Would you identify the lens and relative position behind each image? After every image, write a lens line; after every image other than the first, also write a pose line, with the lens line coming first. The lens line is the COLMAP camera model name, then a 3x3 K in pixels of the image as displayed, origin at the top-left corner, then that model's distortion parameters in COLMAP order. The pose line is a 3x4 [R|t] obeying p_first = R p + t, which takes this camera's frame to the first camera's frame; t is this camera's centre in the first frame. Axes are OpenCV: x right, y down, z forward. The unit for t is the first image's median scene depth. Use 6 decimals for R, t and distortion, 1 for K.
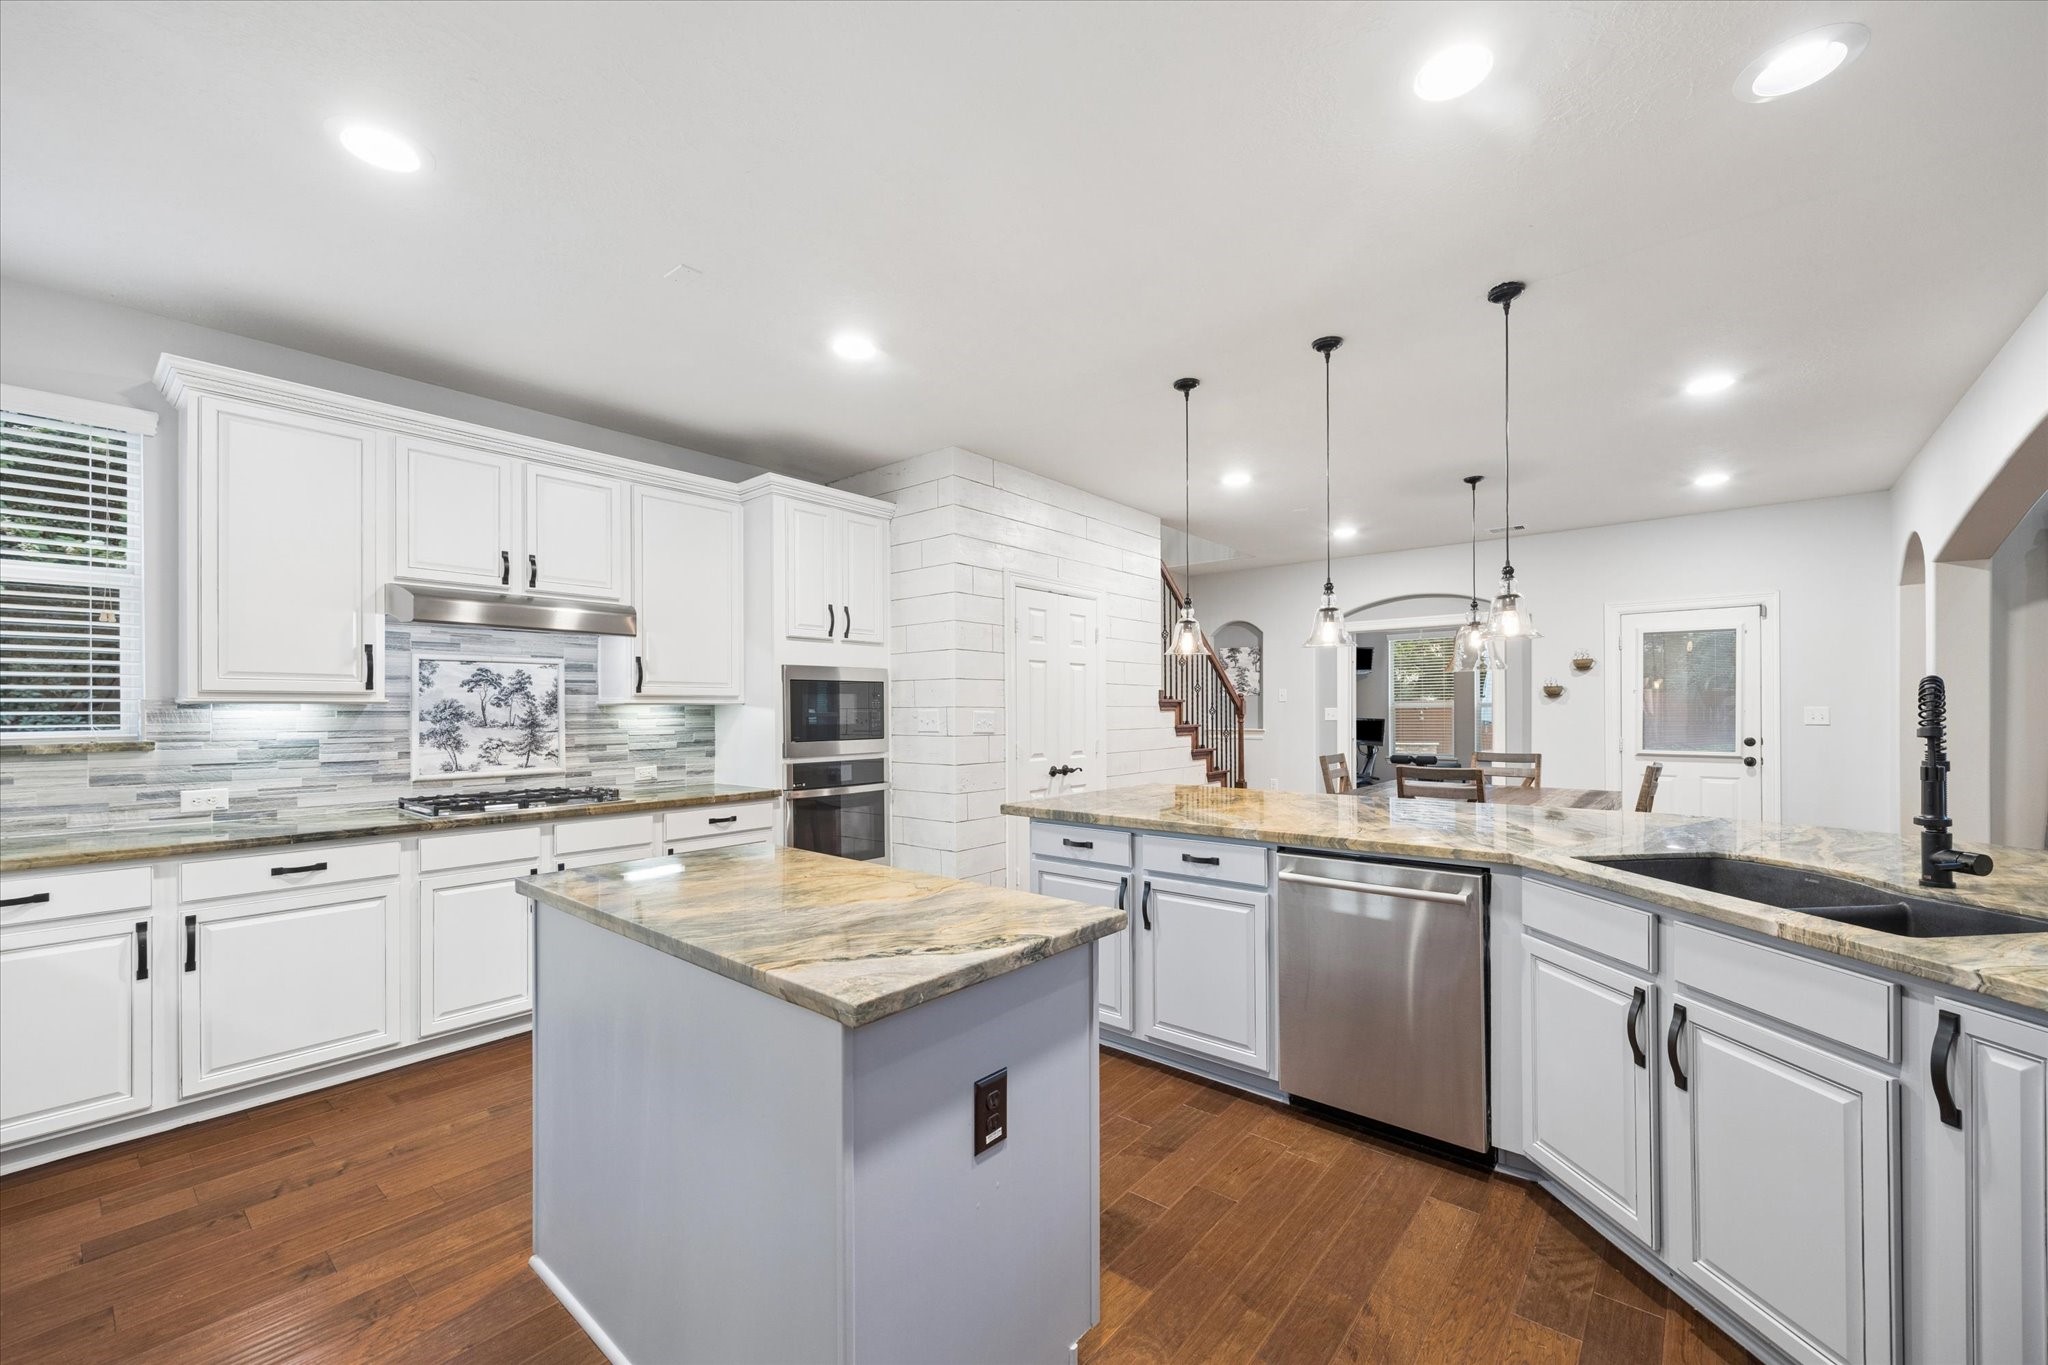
lens RADIAL K [[808.6, 0, 1024.0], [0, 808.6, 682.5], [0, 0, 1]] dist [-0.008122, 0.000039]
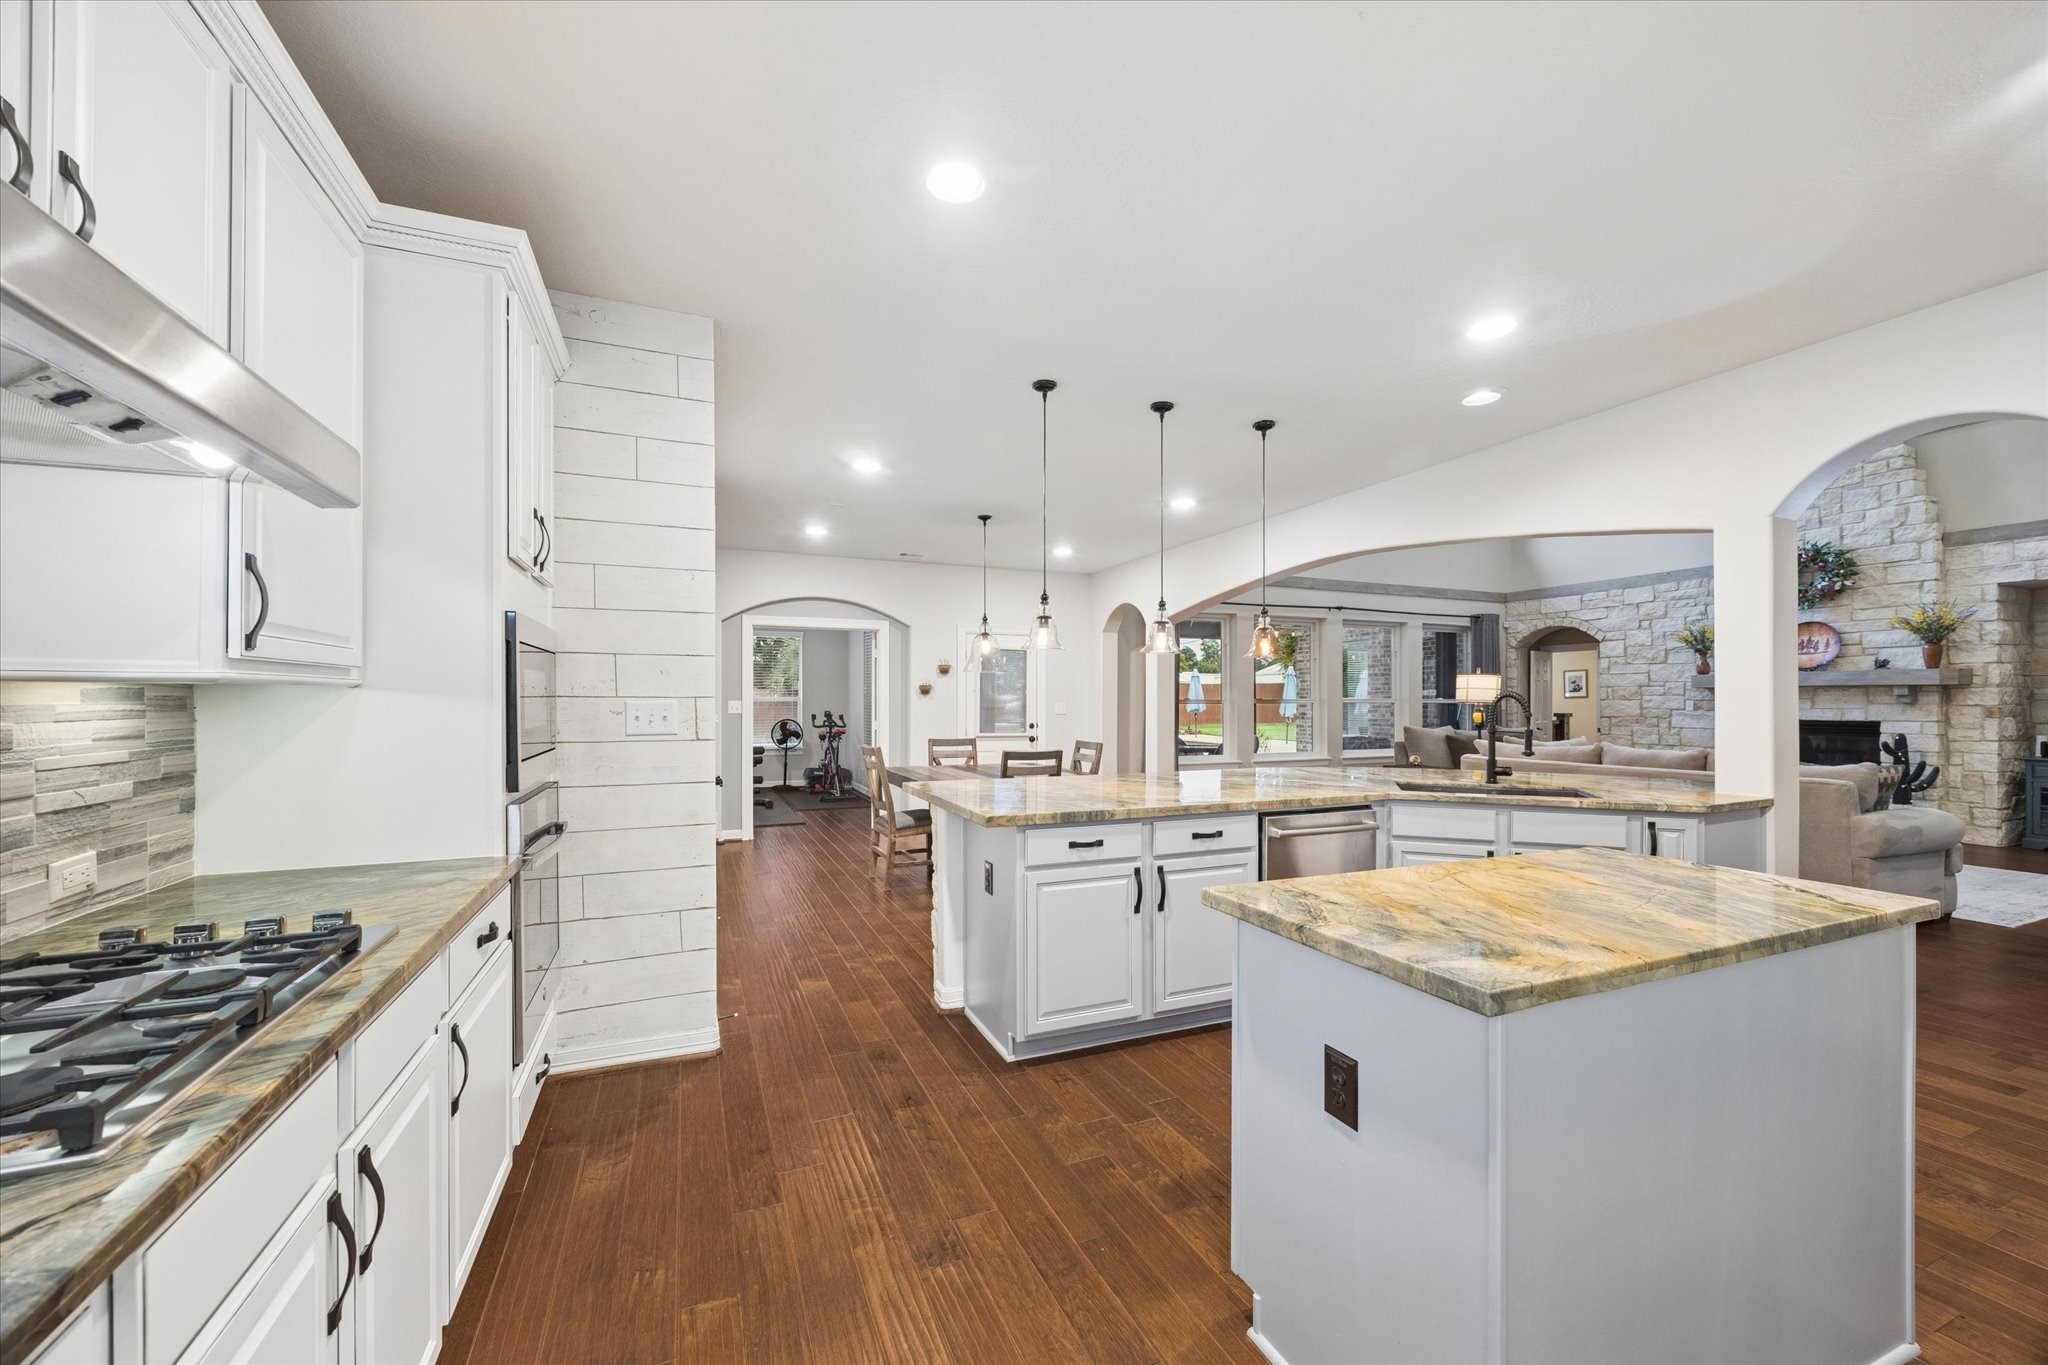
lens RADIAL K [[782.5, 0, 1024.0], [0, 782.5, 682.5], [0, 0, 1]] dist [-0.009937, 0.000038]
pose [[0.452261, 0.028050, 0.891444, -0.572644], [-0.034826, 0.999298, -0.013776, 0.018113], [-0.891205, -0.024815, 0.452921, 0.473433]]
